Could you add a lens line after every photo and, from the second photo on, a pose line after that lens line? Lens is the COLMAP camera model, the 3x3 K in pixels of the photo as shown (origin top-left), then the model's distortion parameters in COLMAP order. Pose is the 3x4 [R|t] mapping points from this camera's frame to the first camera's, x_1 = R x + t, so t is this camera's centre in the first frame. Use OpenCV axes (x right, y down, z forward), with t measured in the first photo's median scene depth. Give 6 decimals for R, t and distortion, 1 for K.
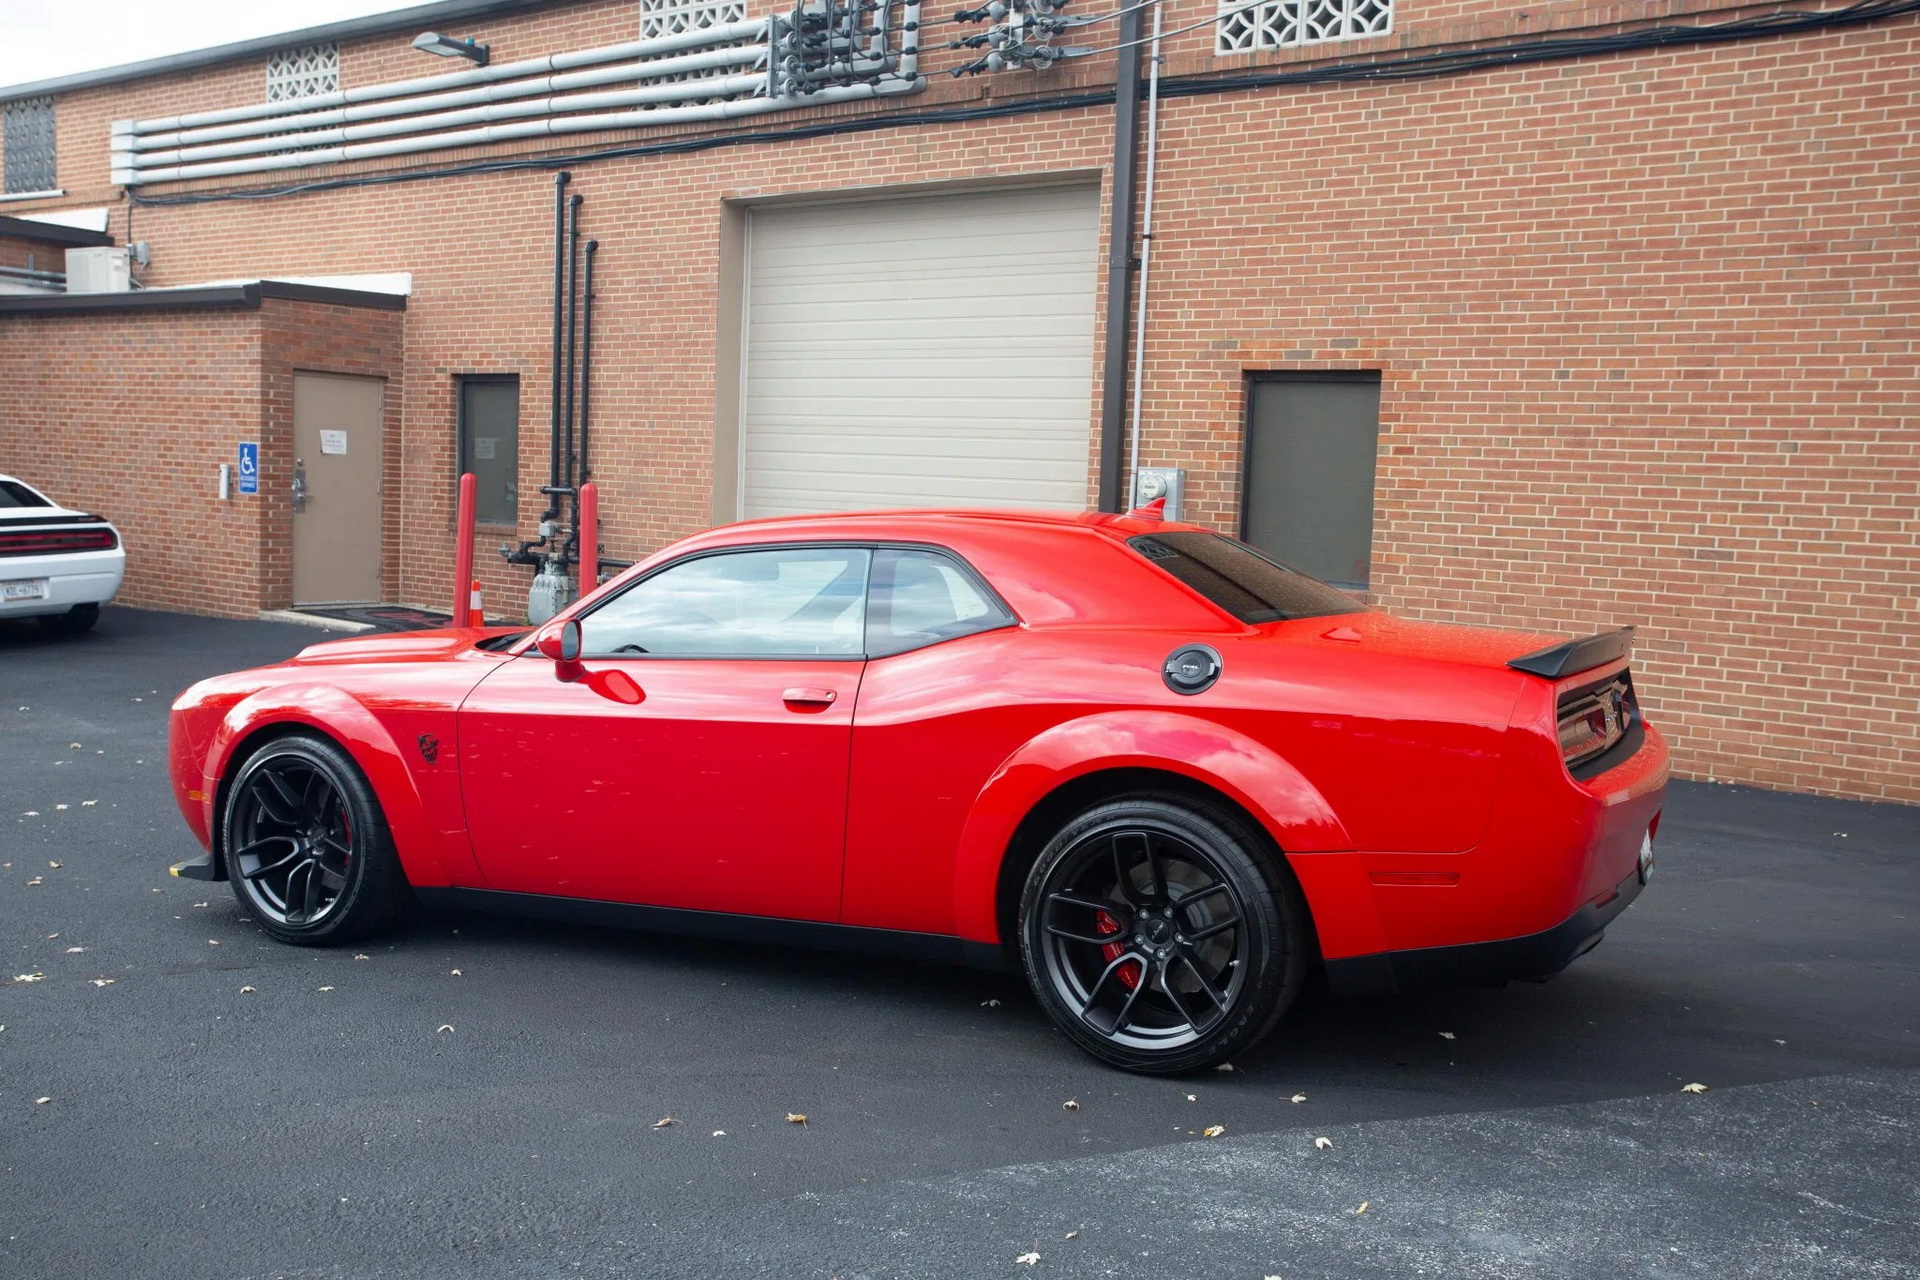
lens RADIAL K [[1711.4, 0, 956.8], [0, 1711.4, 636.2], [0, 0, 1]] dist [-0.018143, 0.102644]
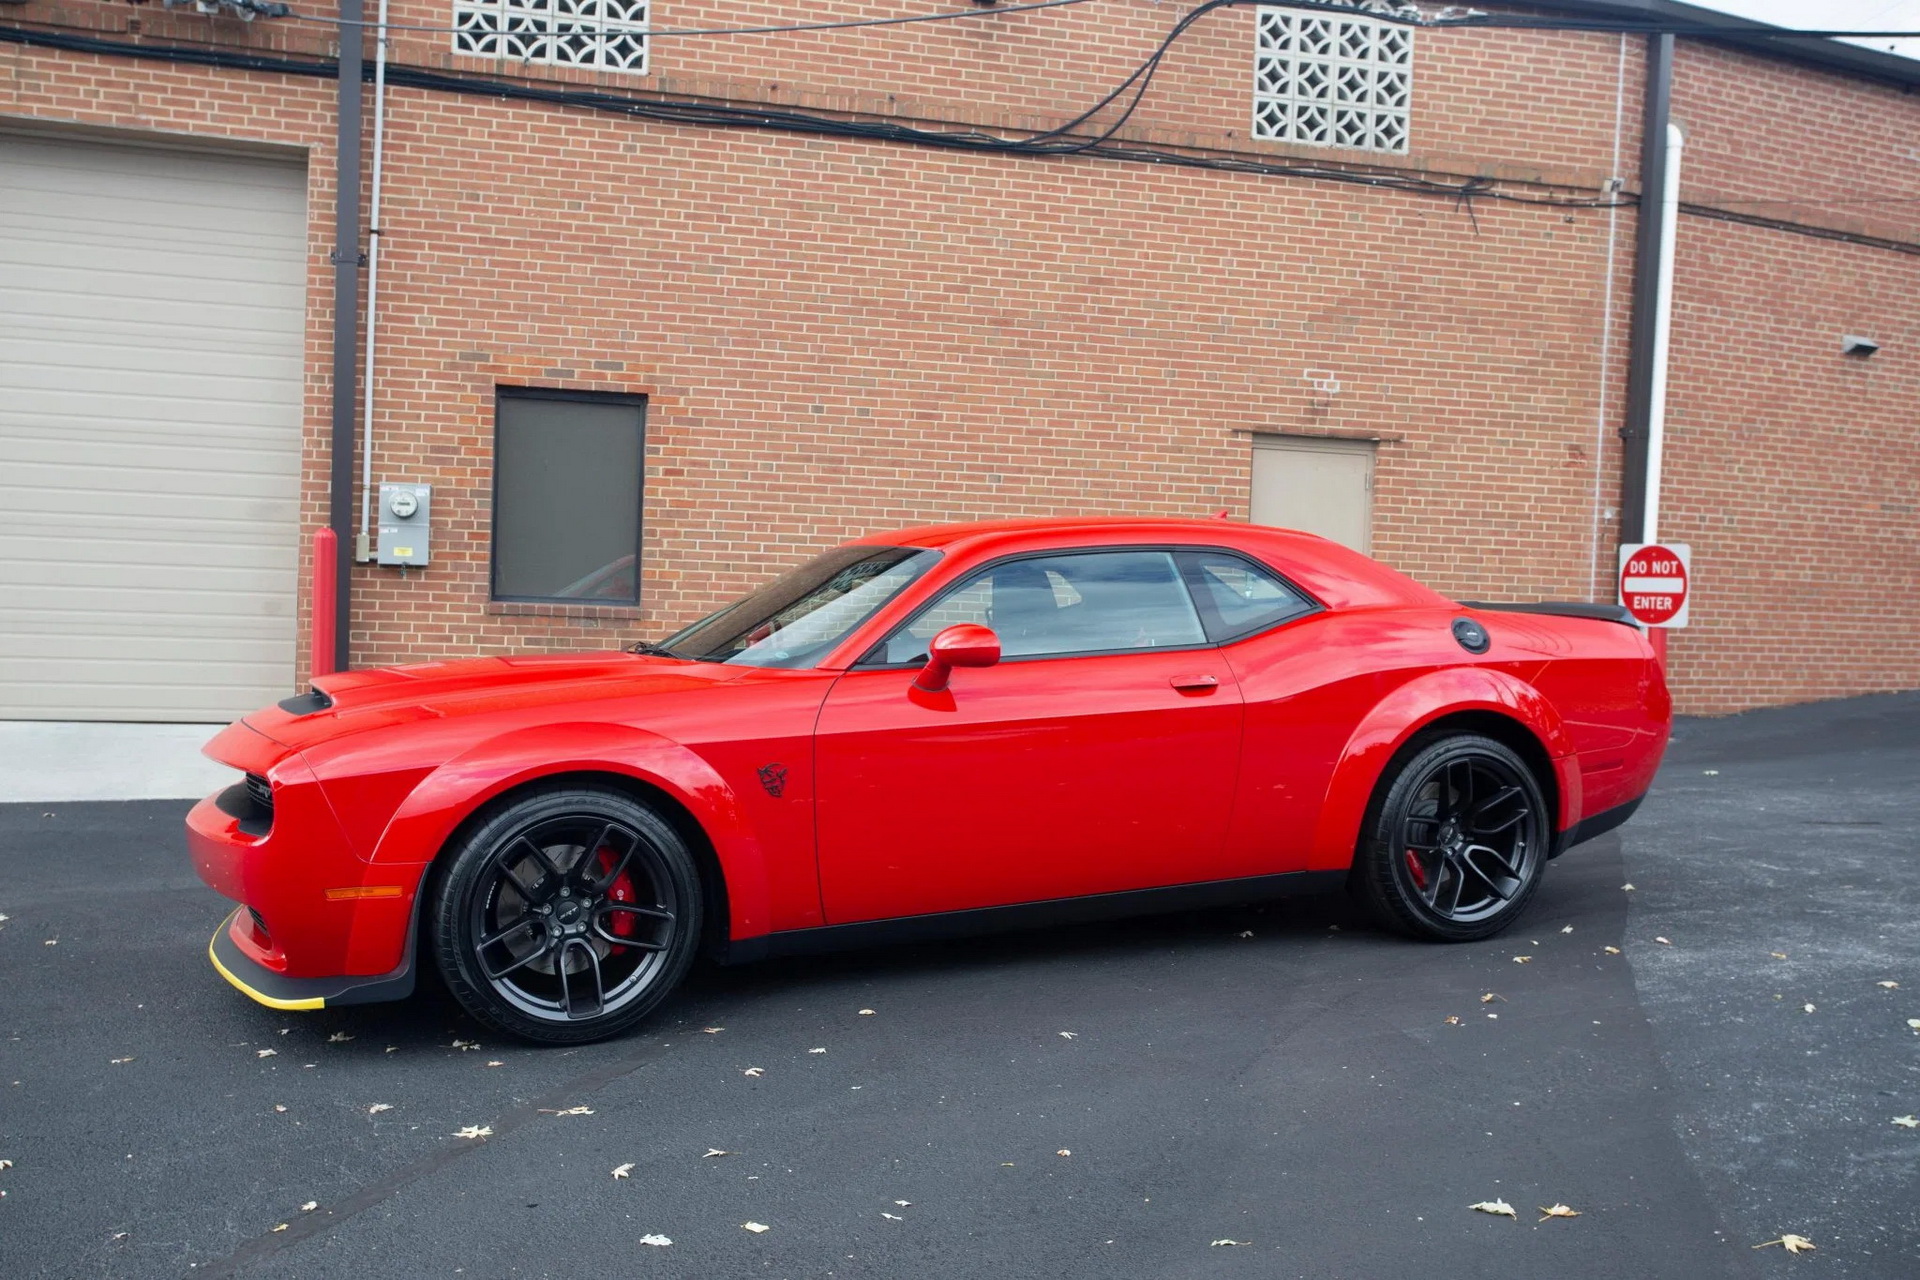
lens RADIAL K [[1813.3, 0, 957.0], [0, 1813.3, 634.7], [0, 0, 1]] dist [-0.013543, 0.124890]
pose [[0.638978, -0.042378, 0.768057, -0.487151], [0.058357, 0.998274, 0.006531, -0.005803], [-0.767008, 0.040648, 0.640349, 0.156125]]
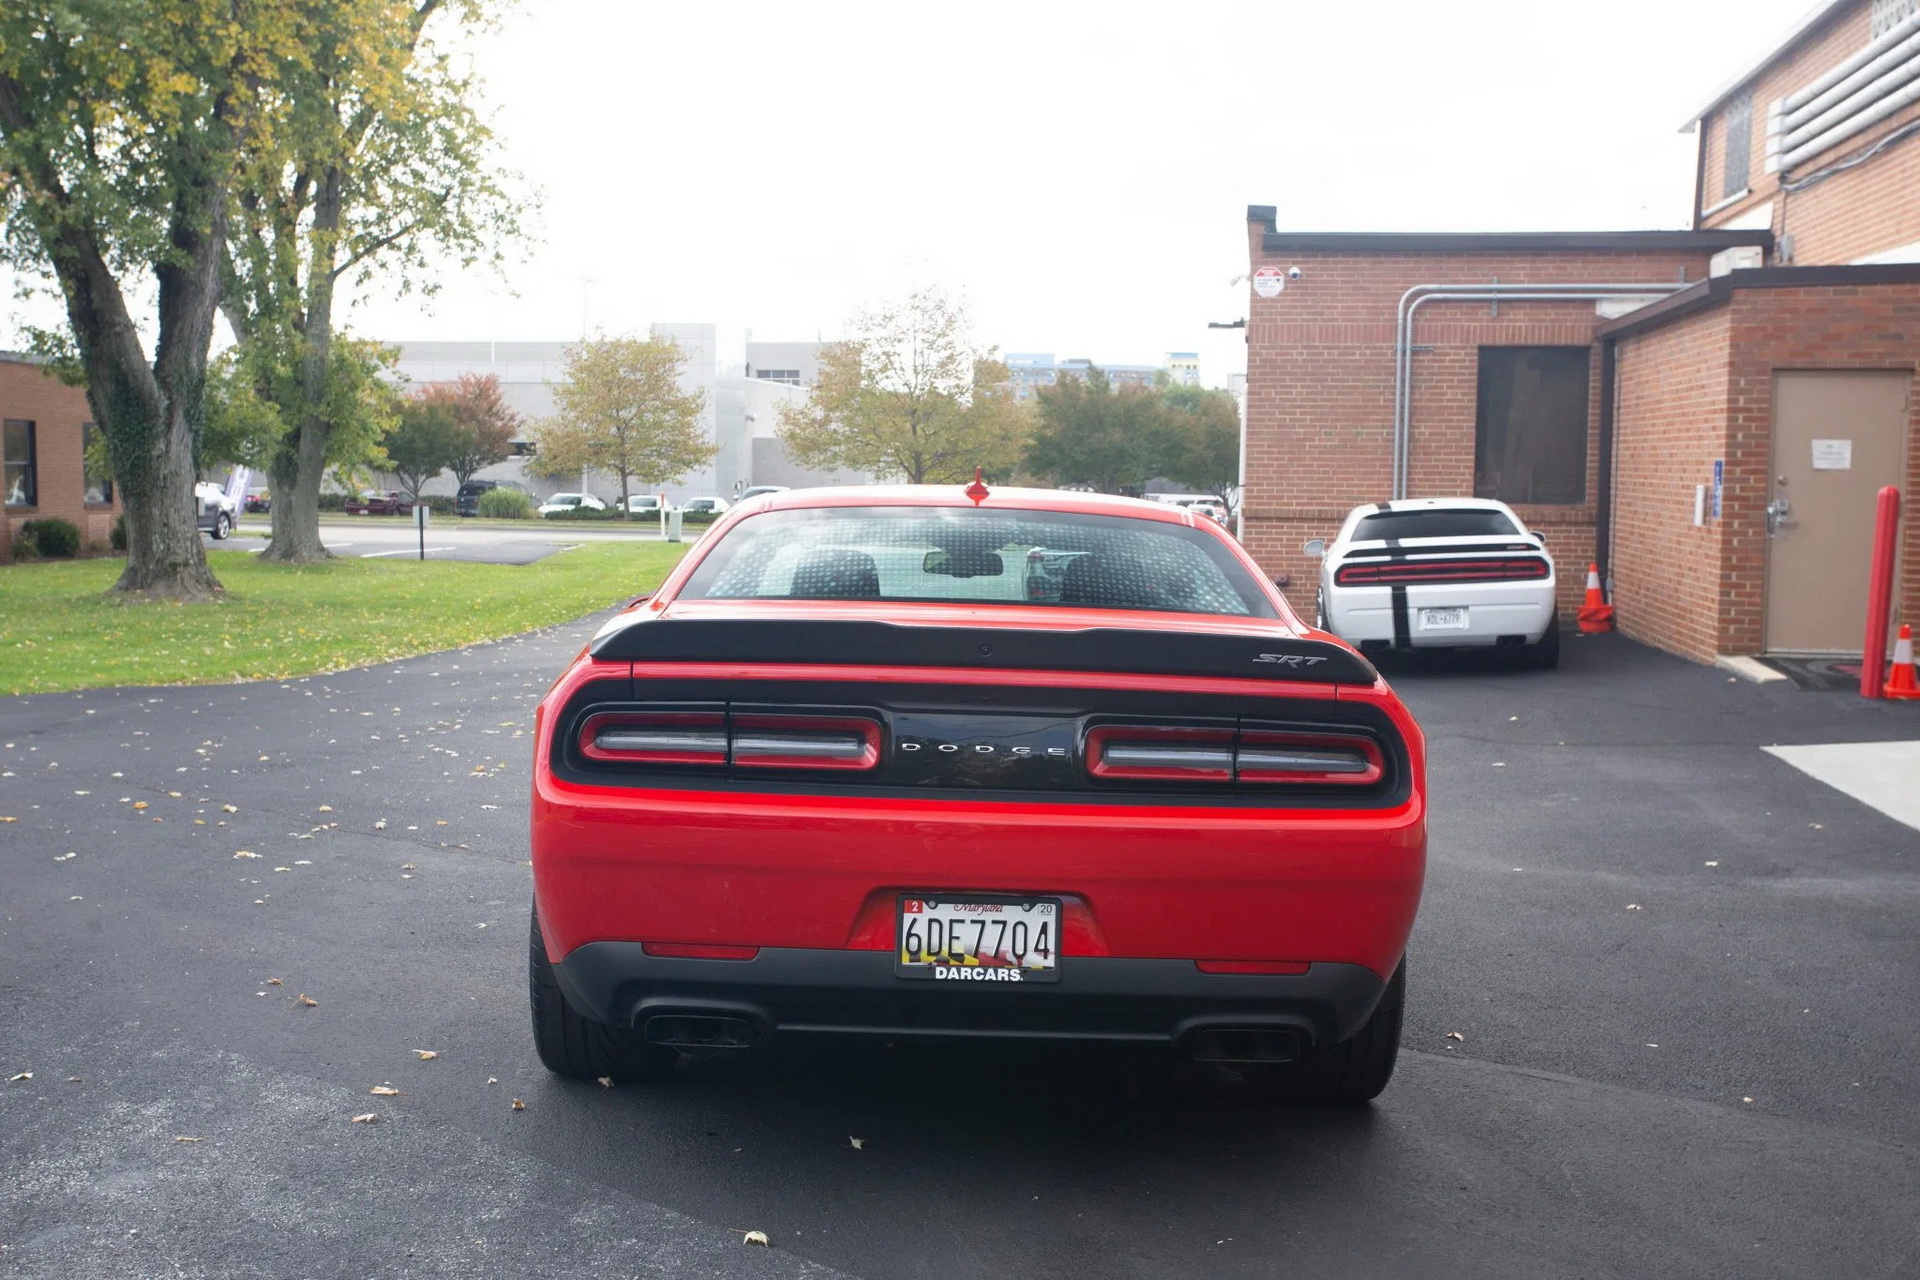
lens RADIAL K [[2095.3, 0, 960.6], [0, 2095.3, 635.9], [0, 0, 1]] dist [0.012752, 0.147807]
pose [[0.469352, 0.035330, -0.882304, 0.494285], [-0.070487, 0.997510, 0.002447, -0.000737], [0.880193, 0.061042, 0.470674, 0.251210]]
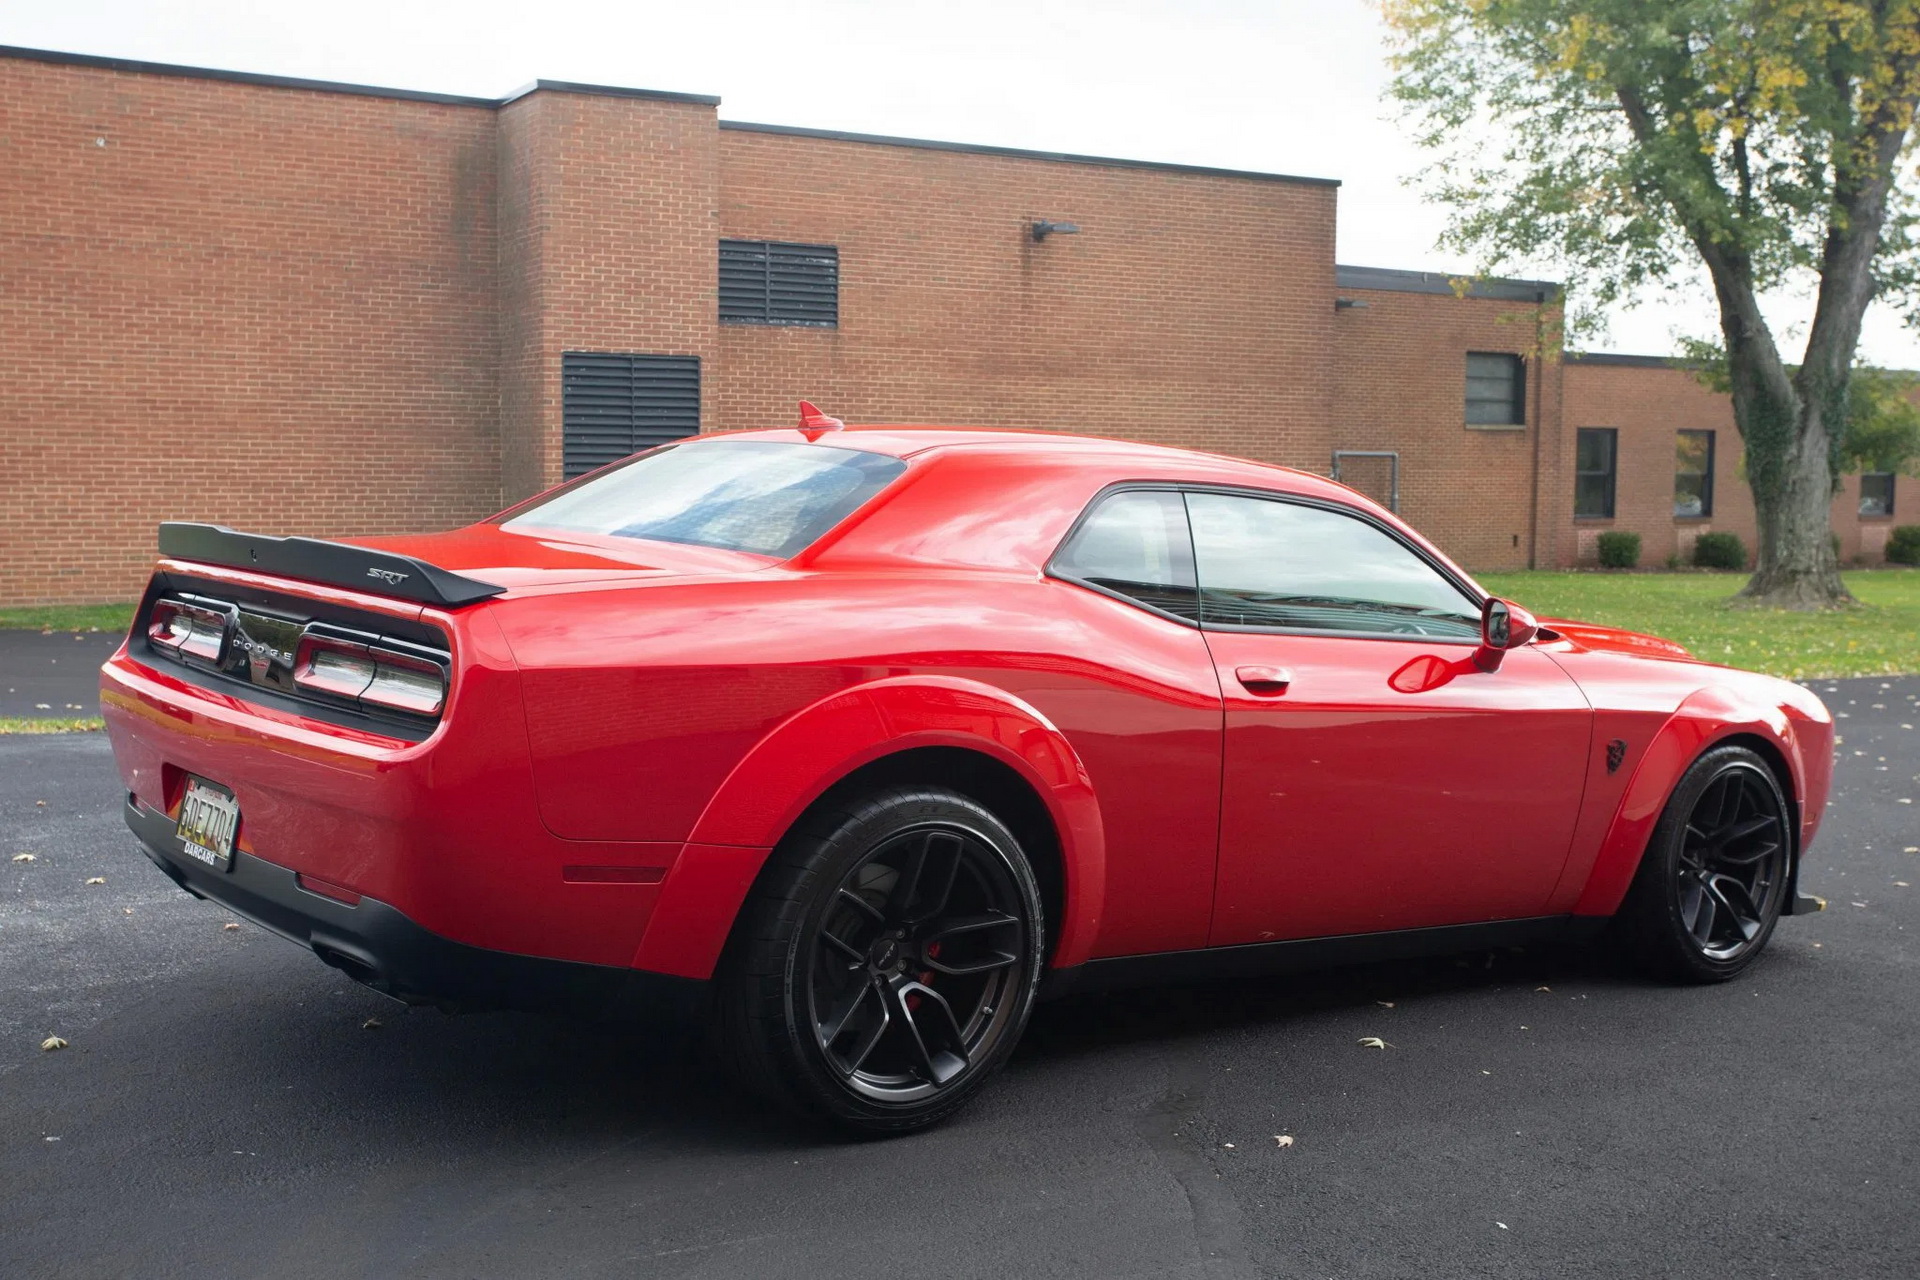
lens RADIAL K [[2095.3, 0, 960.6], [0, 2095.3, 635.9], [0, 0, 1]] dist [0.012752, 0.147807]
pose [[-0.395252, 0.029592, -0.918096, 0.480570], [-0.109248, 0.990873, 0.078970, -0.028560], [0.912053, 0.131513, -0.388412, 0.707937]]
